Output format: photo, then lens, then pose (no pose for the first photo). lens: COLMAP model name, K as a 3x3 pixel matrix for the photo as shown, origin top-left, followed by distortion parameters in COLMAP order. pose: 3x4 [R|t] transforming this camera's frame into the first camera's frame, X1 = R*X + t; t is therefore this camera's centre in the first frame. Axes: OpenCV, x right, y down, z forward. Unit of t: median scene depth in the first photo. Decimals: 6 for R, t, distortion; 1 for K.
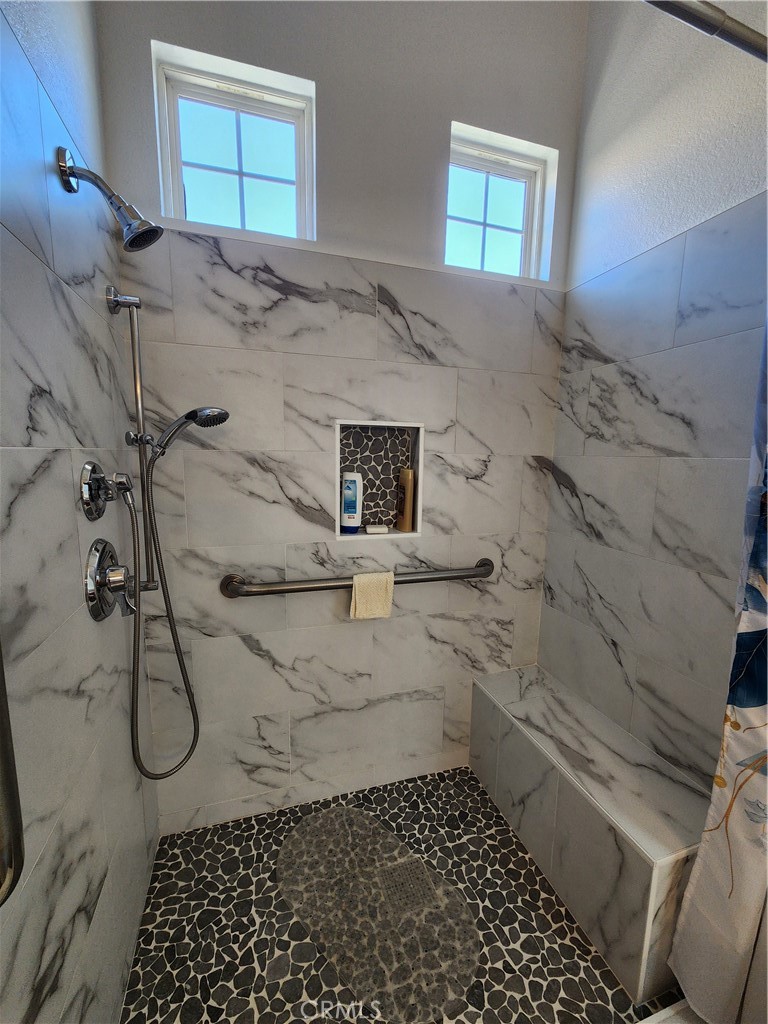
lens RADIAL K [[418.2, 0, 381.2], [0, 418.2, 517.8], [0, 0, 1]] dist [-0.000536, -0.001226]
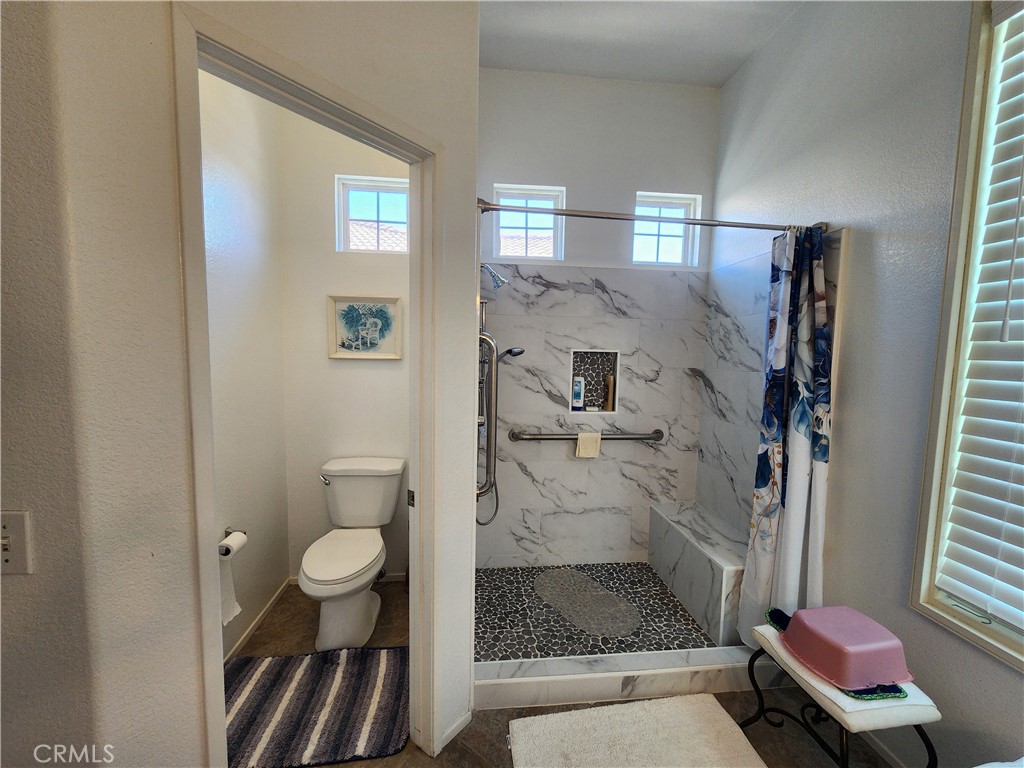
lens RADIAL K [[418.2, 0, 517.1], [0, 418.2, 388.5], [0, 0, 1]] dist [-0.000536, -0.001226]
pose [[0.981472, 0.020719, -0.190483, 0.015163], [-0.033198, 0.997489, -0.062552, 0.065697], [0.188708, 0.067717, 0.979696, -0.844555]]
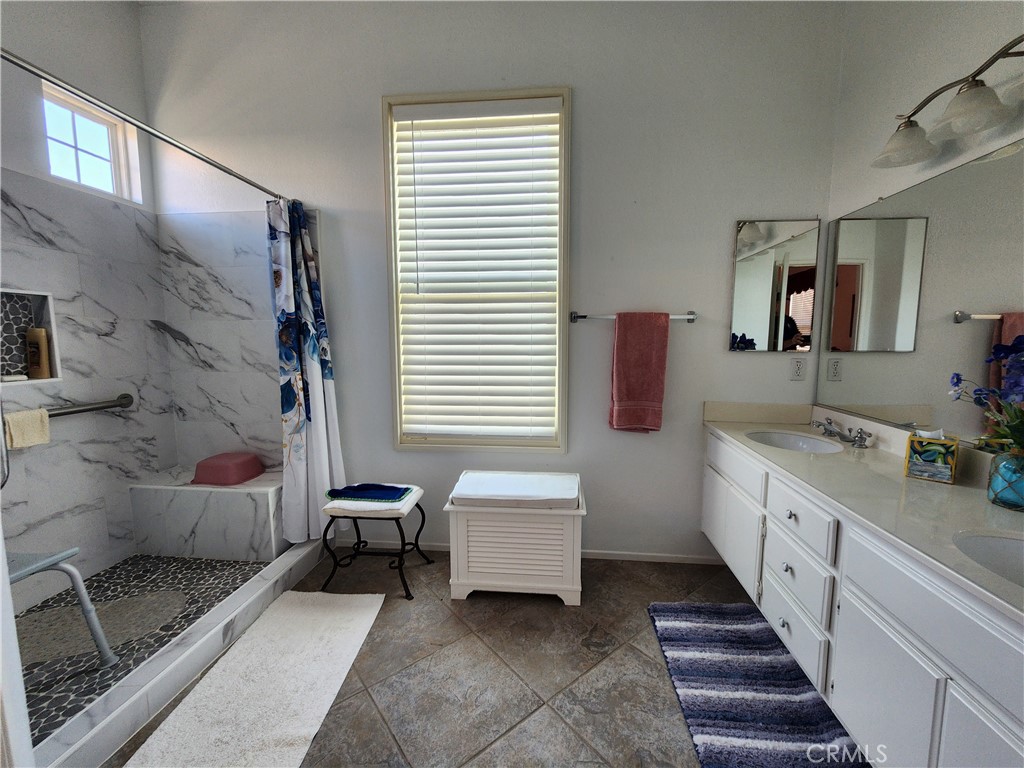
lens RADIAL K [[418.2, 0, 521.6], [0, 418.2, 382.3], [0, 0, 1]] dist [-0.000536, -0.001226]
pose [[0.387845, -0.116924, 0.914278, -0.567144], [0.143199, 0.987521, 0.065545, 0.179483], [-0.910533, 0.105502, 0.399749, -0.848838]]
